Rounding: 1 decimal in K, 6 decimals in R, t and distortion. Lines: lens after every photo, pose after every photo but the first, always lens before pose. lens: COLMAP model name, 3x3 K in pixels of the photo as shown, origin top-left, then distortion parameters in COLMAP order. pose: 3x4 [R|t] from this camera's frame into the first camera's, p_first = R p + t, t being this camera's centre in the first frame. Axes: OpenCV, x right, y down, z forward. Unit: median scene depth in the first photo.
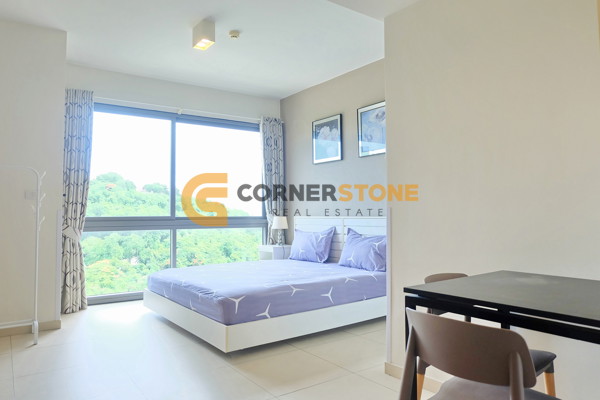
lens RADIAL K [[415.4, 0, 303.4], [0, 415.4, 198.2], [0, 0, 1]] dist [-0.043793, 0.010905]
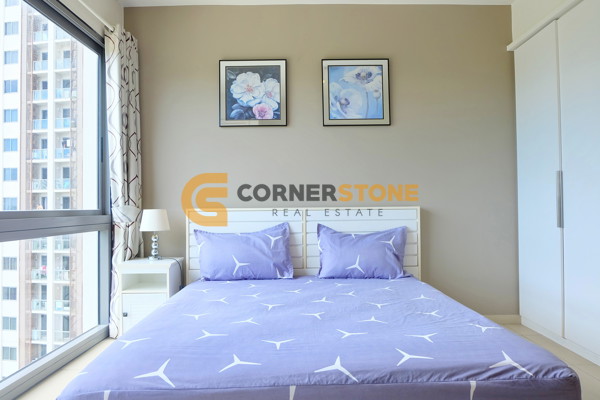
lens RADIAL K [[415.4, 0, 301.2], [0, 415.4, 199.1], [0, 0, 1]] dist [-0.043793, 0.010905]
pose [[0.600075, 0.021907, 0.799644, -0.458713], [-0.022456, 0.999692, -0.010535, 0.036990], [-0.799629, -0.011635, 0.600382, 0.584106]]
